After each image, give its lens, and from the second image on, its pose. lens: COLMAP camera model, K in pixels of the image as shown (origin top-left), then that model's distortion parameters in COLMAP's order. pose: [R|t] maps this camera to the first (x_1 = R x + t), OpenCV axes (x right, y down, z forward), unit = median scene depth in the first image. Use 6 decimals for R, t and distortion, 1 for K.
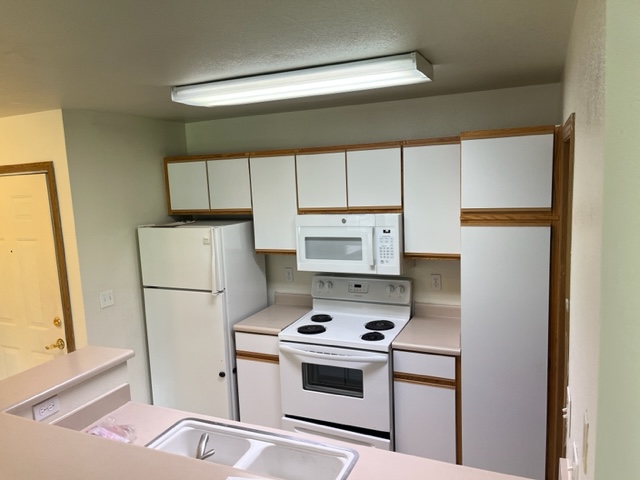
lens RADIAL K [[488.5, 0, 320.0], [0, 488.5, 240.0], [0, 0, 1]] dist [0.077950, -0.104637]
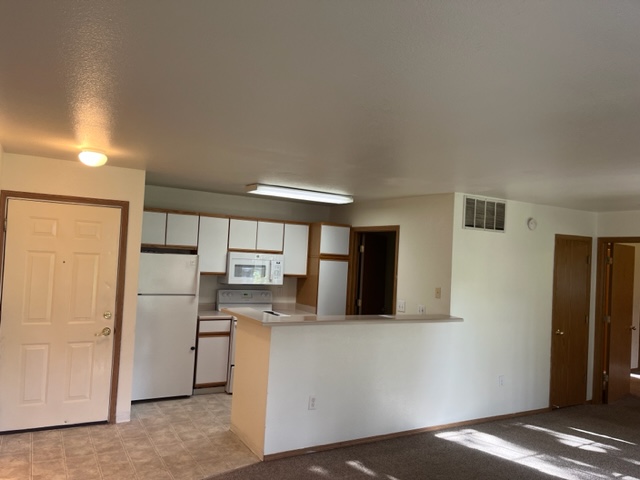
lens RADIAL K [[488.5, 0, 320.0], [0, 488.5, 240.0], [0, 0, 1]] dist [0.077950, -0.104637]
pose [[0.572371, 0.104517, 0.813307, -1.304744], [0.026241, 0.989001, -0.145563, 0.172250], [-0.819575, 0.104658, 0.563332, -0.268838]]
